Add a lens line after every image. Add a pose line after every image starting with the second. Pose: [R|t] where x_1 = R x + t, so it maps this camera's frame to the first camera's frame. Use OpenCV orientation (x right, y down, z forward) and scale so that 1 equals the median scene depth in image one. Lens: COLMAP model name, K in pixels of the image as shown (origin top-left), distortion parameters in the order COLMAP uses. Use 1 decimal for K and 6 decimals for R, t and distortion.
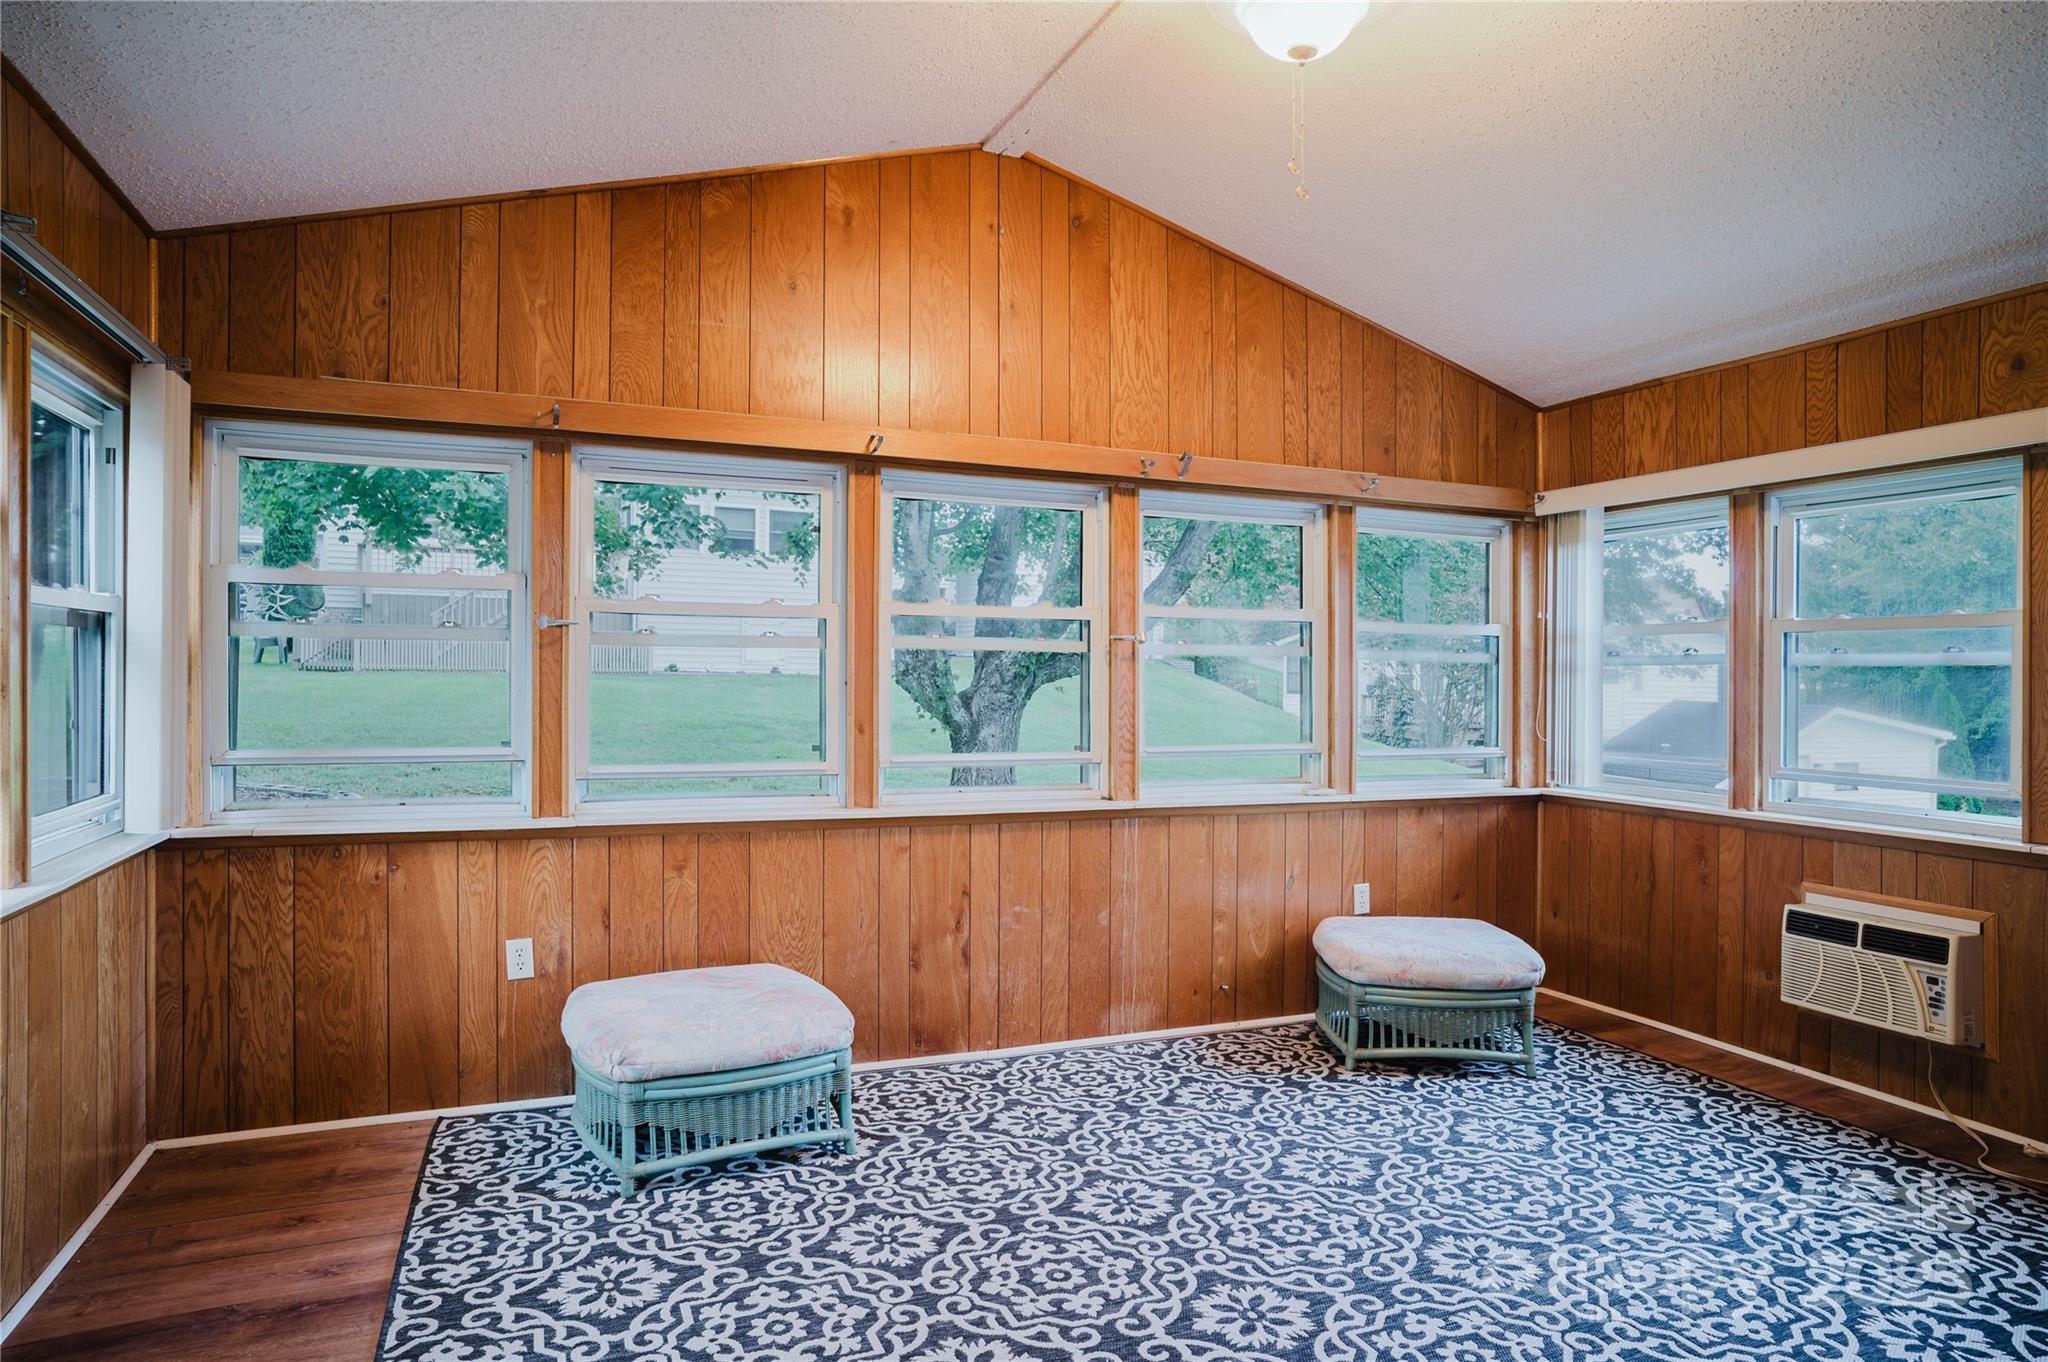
lens RADIAL K [[1226.4, 0, 1011.6], [0, 1226.4, 670.1], [0, 0, 1]] dist [-0.050179, 0.026293]
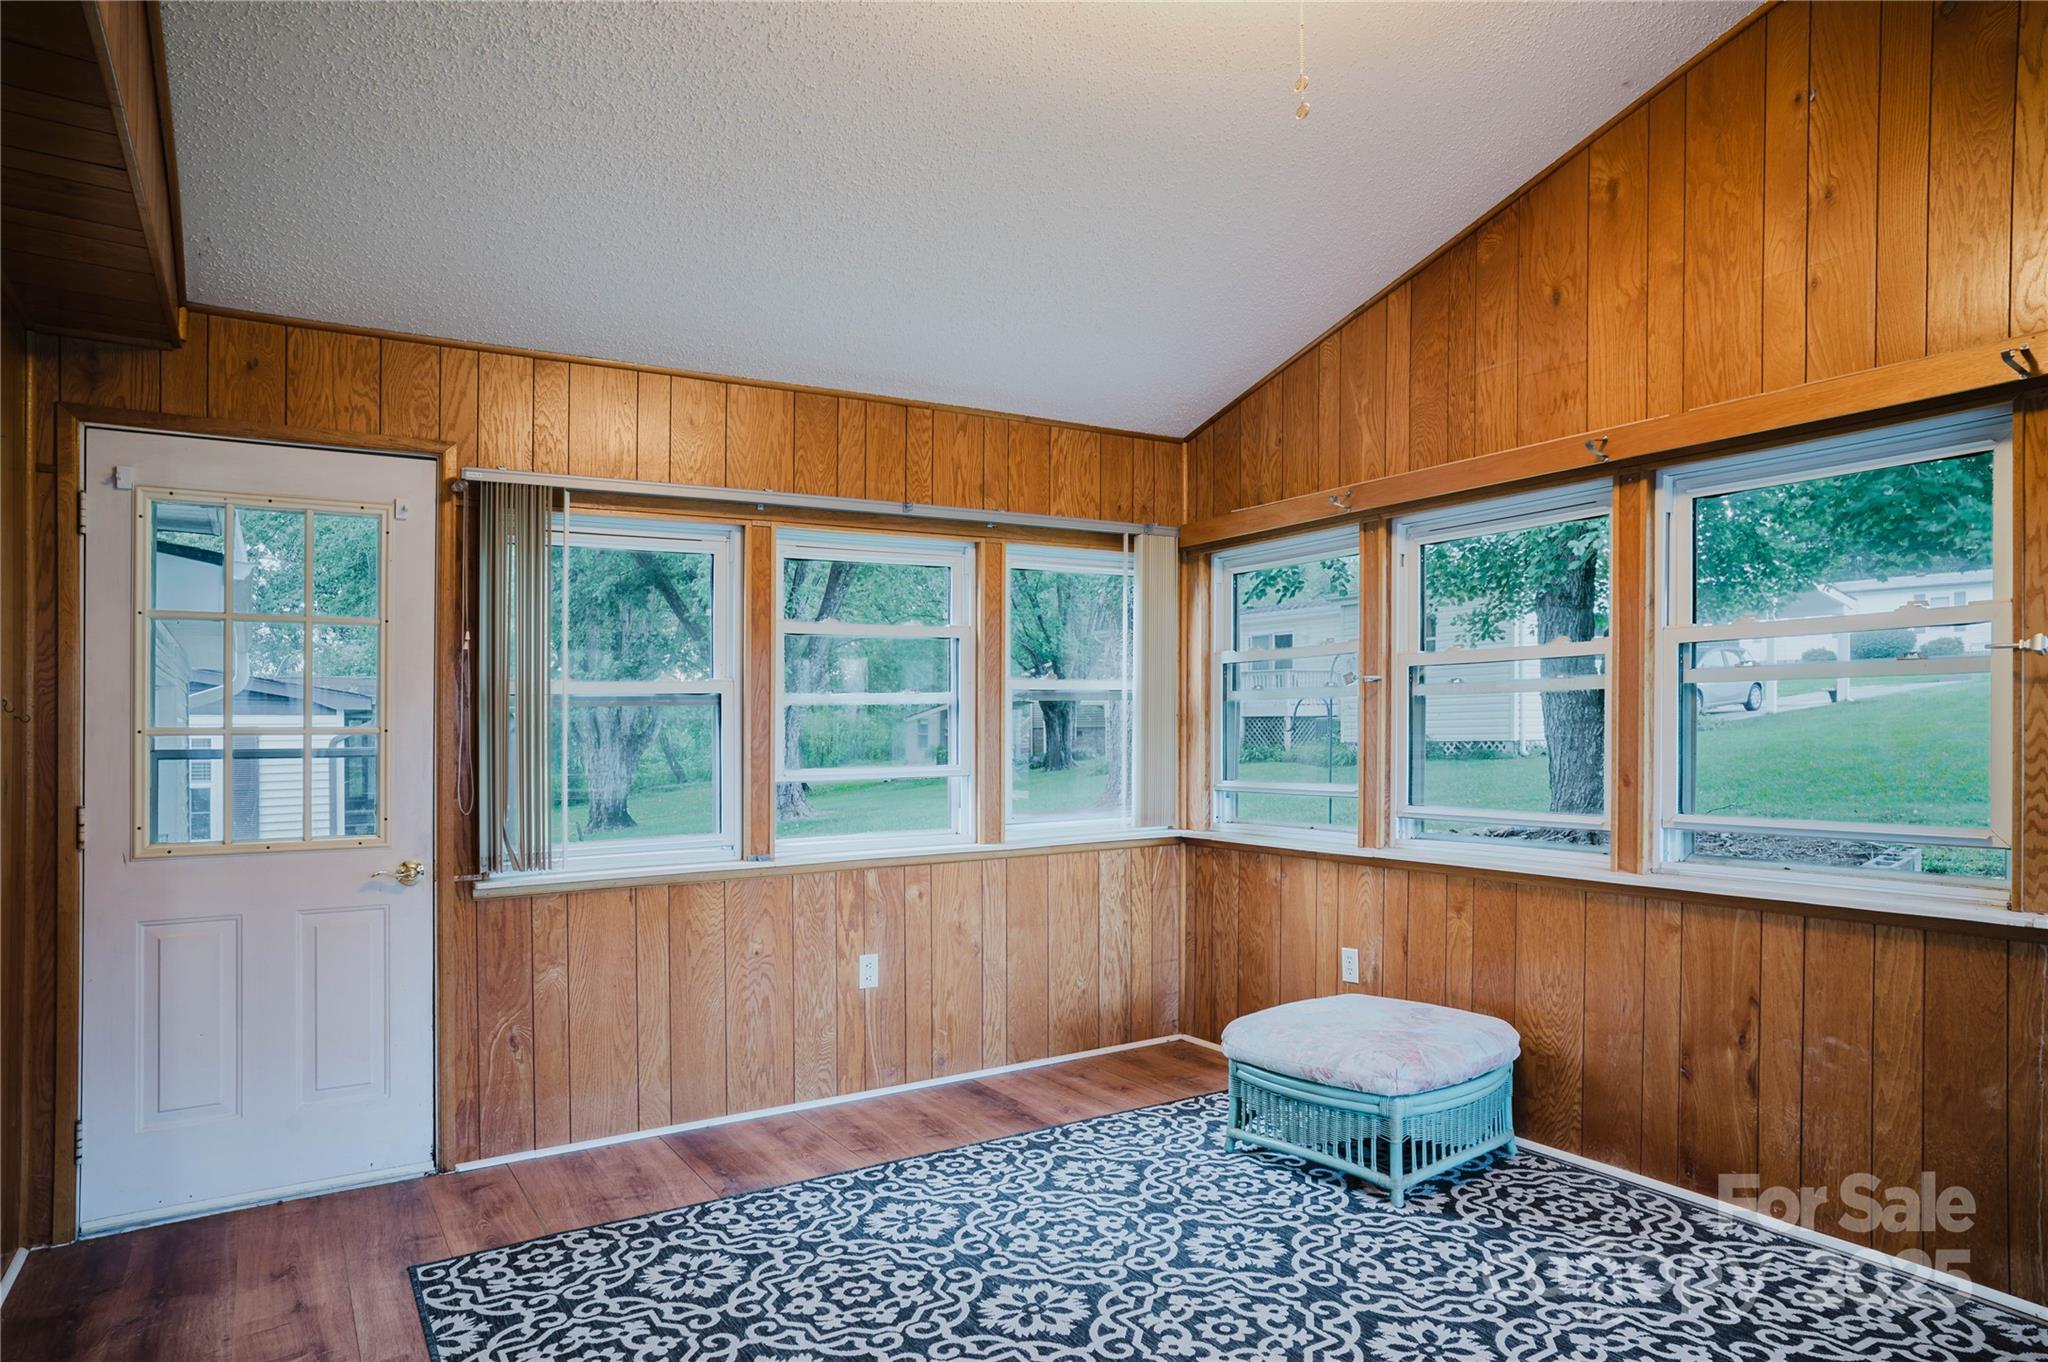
lens RADIAL K [[1226.4, 0, 1026.7], [0, 1226.4, 719.4], [0, 0, 1]] dist [-0.050179, 0.026293]
pose [[0.170809, -0.019358, -0.985114, 0.686335], [0.021115, 0.999649, -0.015982, 0.010888], [0.985078, -0.018071, 0.171158, 0.471358]]
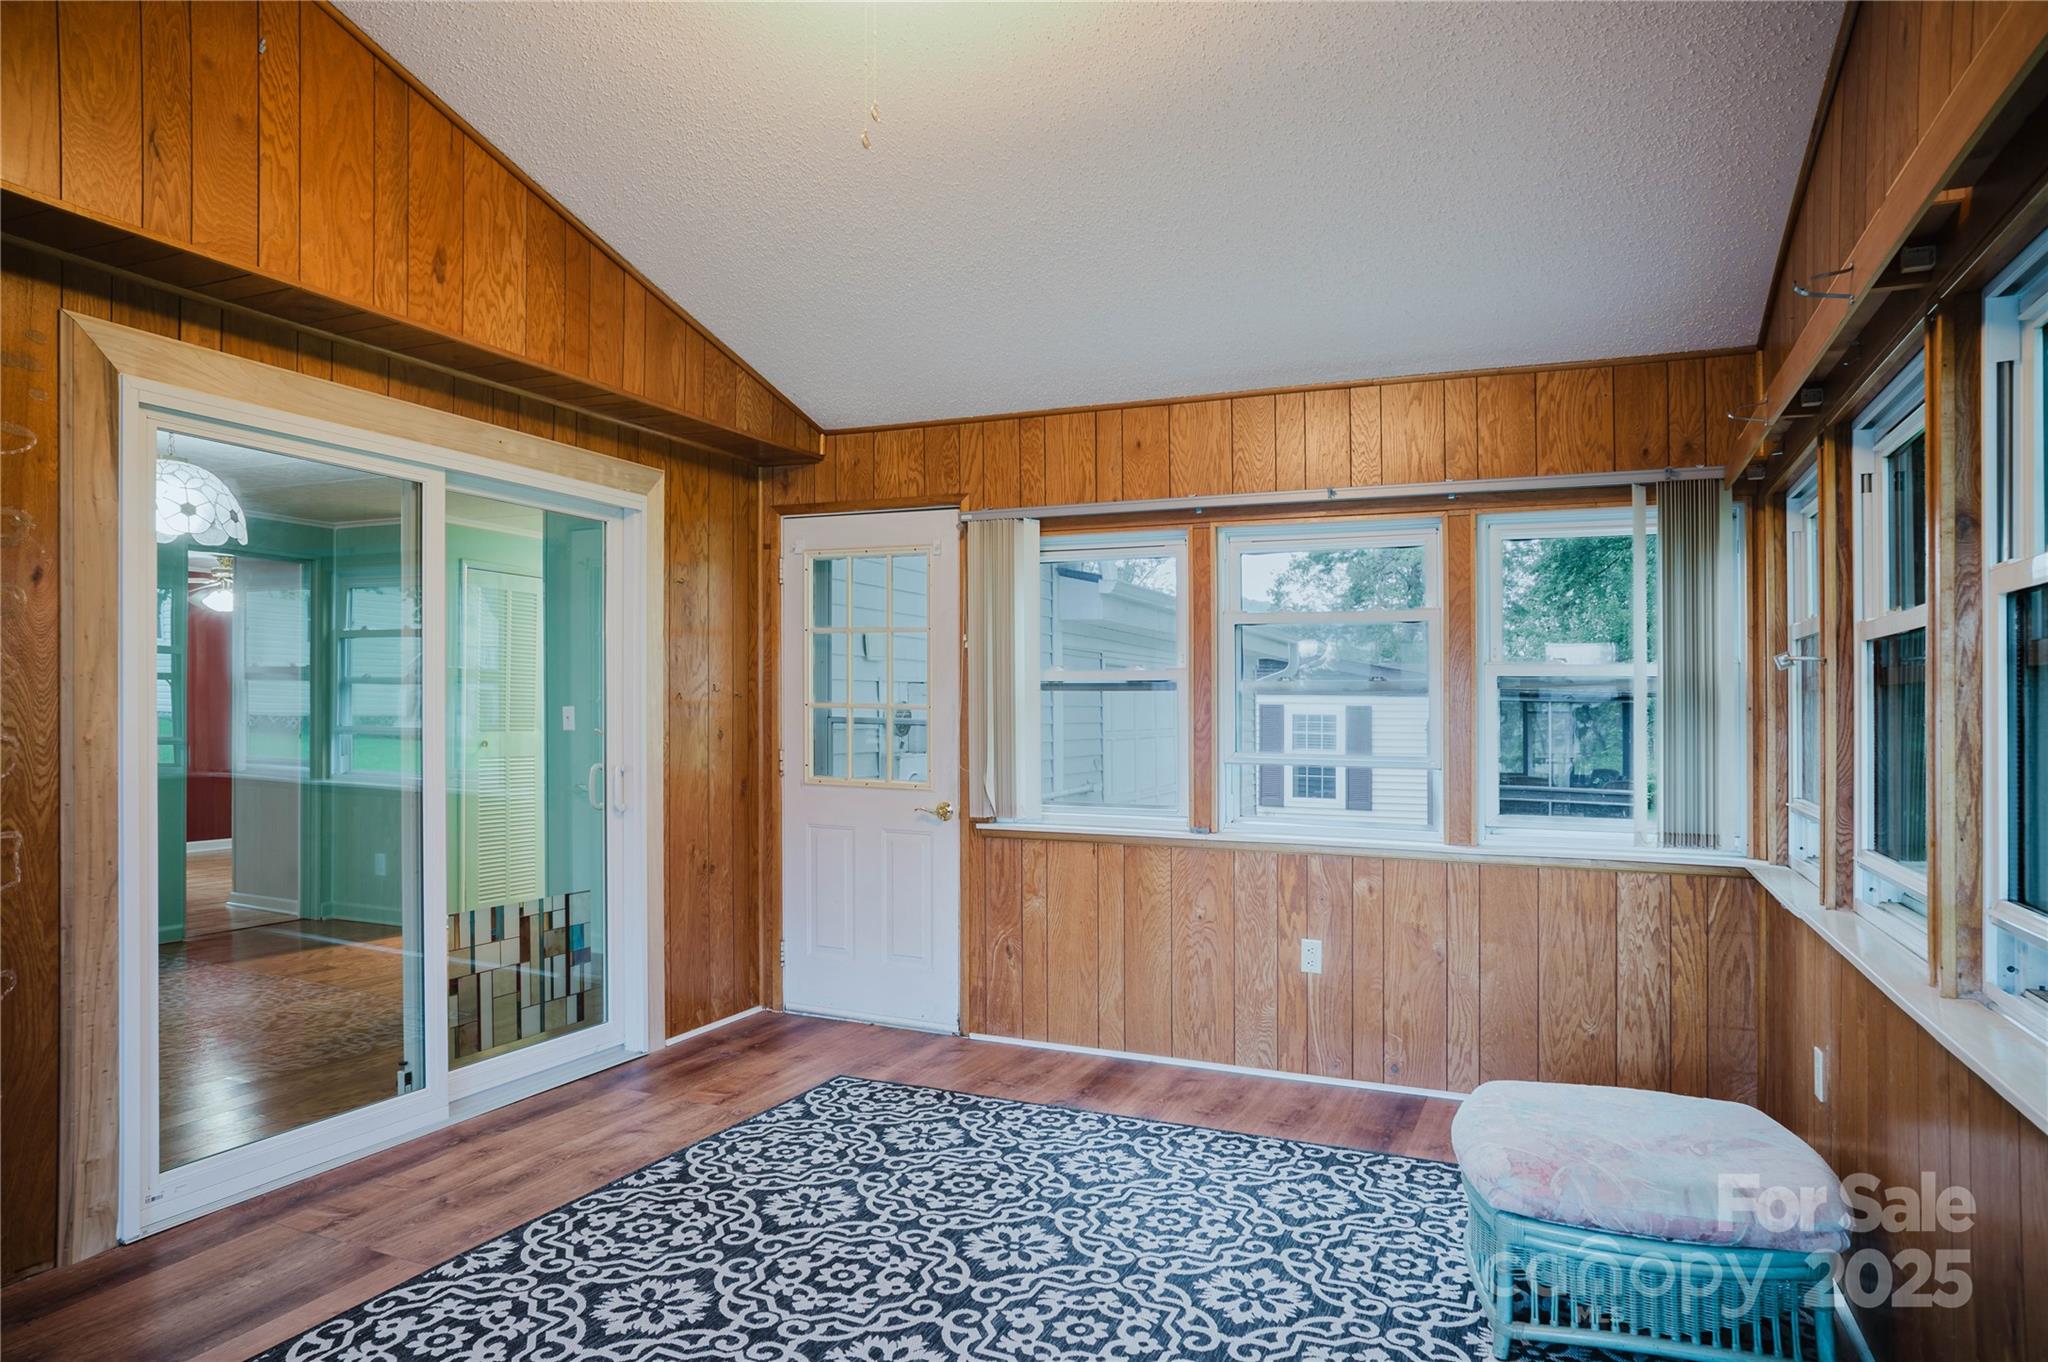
lens RADIAL K [[1226.4, 0, 1042.4], [0, 1226.4, 691.3], [0, 0, 1]] dist [-0.050179, 0.026293]
pose [[-0.710399, -0.028184, -0.703235, 0.525775], [-0.015406, 0.999581, -0.024499, 0.007507], [0.703631, -0.006570, -0.710536, 1.157814]]
